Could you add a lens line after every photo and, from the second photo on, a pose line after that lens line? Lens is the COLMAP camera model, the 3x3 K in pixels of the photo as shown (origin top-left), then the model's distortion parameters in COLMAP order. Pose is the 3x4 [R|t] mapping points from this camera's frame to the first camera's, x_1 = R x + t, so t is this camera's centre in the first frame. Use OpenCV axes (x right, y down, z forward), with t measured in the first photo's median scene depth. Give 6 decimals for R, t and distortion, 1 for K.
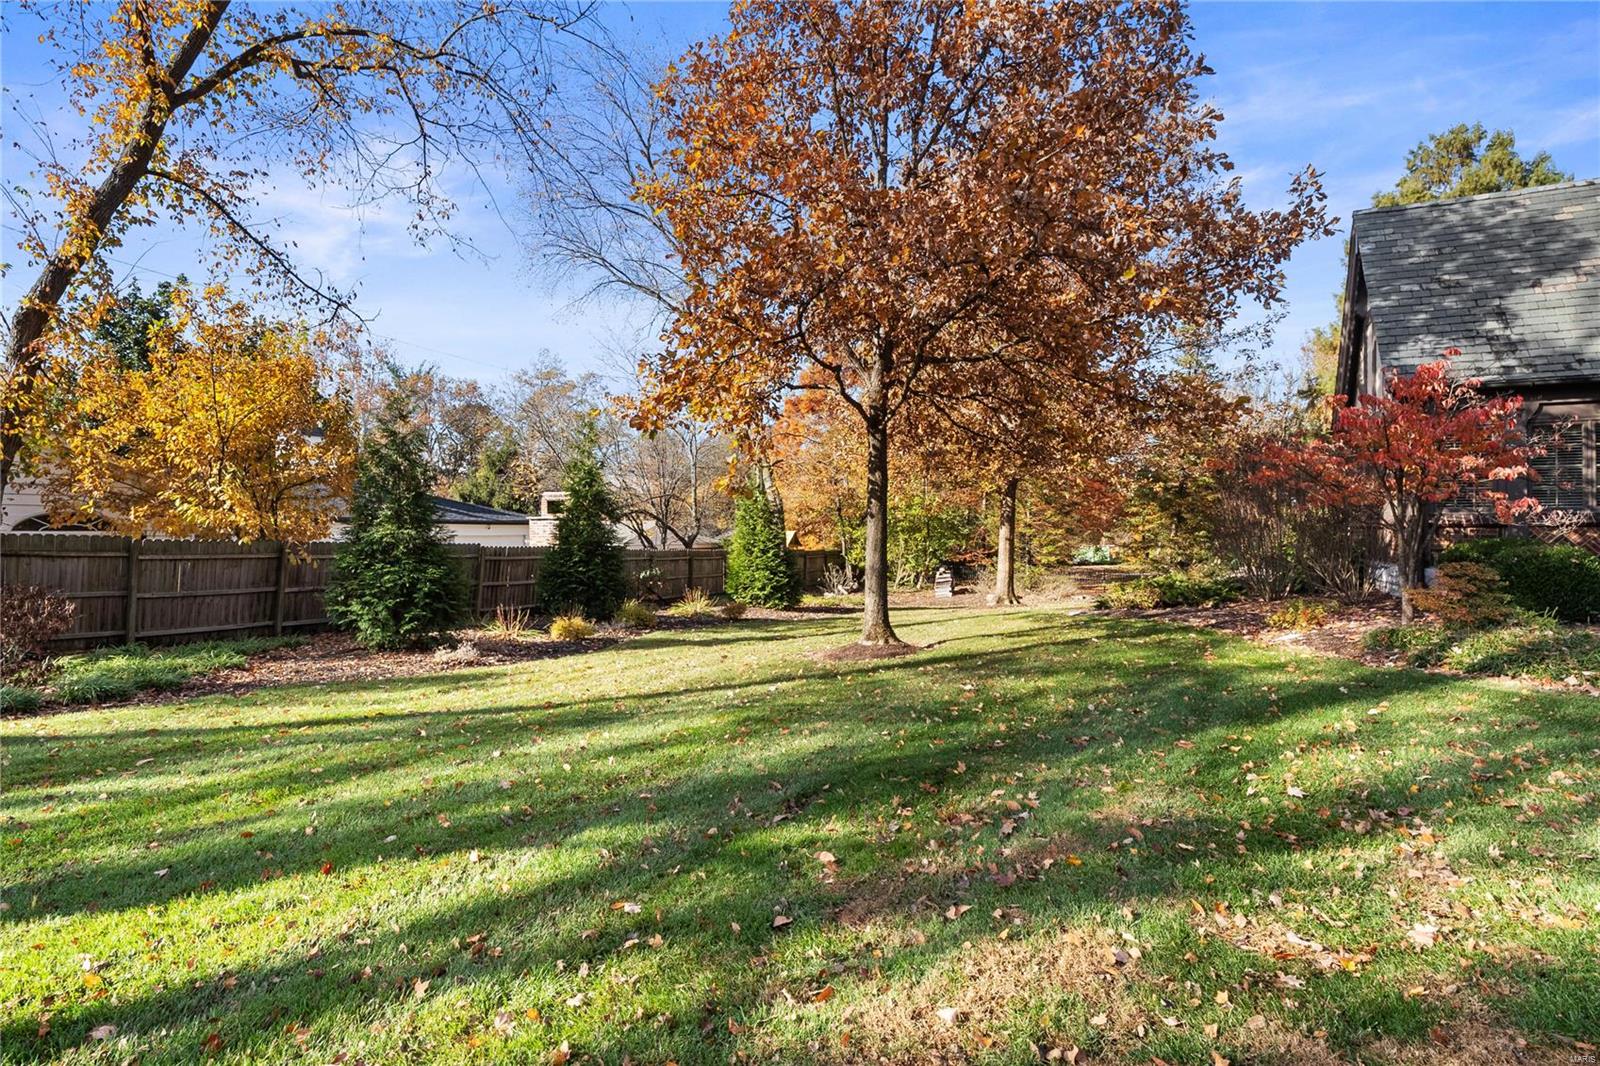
lens RADIAL K [[832.9, 0, 804.8], [0, 832.9, 526.2], [0, 0, 1]] dist [-0.004071, -0.000716]
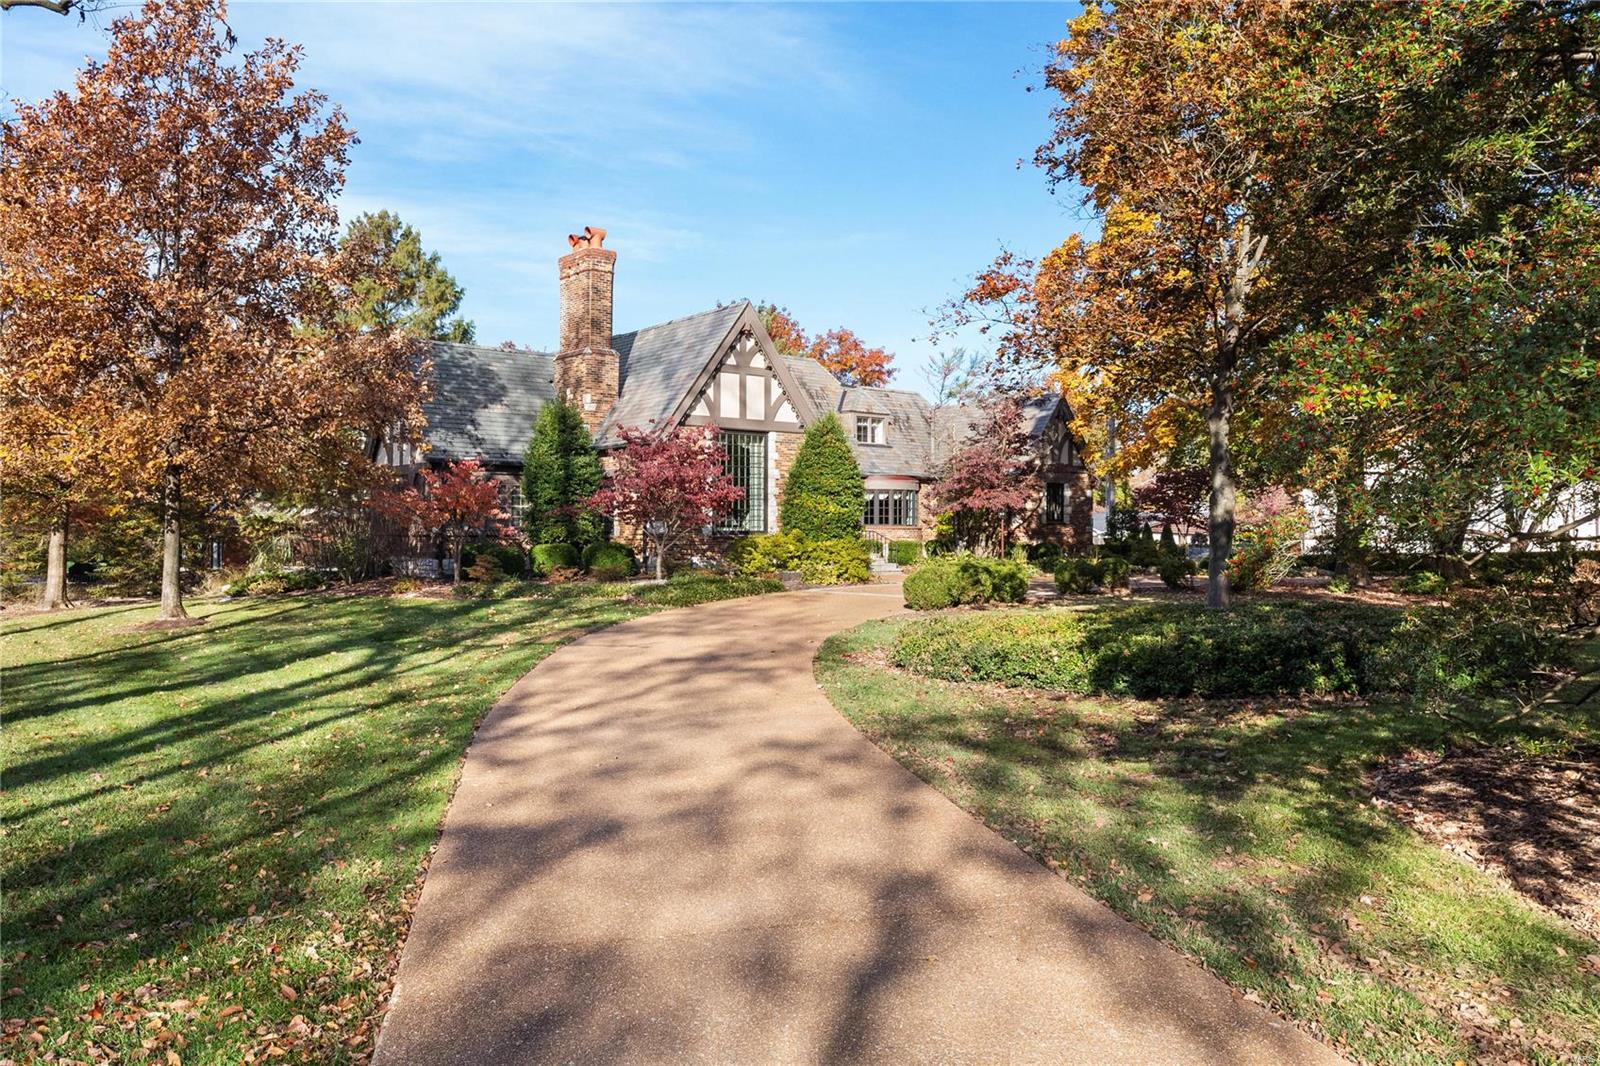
lens RADIAL K [[1193.6, 0, 801.2], [0, 1193.6, 532.7], [0, 0, 1]] dist [0.002039, 0.000169]
pose [[0.448824, 0.004406, 0.893609, -1.180862], [-0.013092, 0.999913, 0.001646, -0.023201], [-0.893524, -0.012438, 0.448843, -0.828870]]
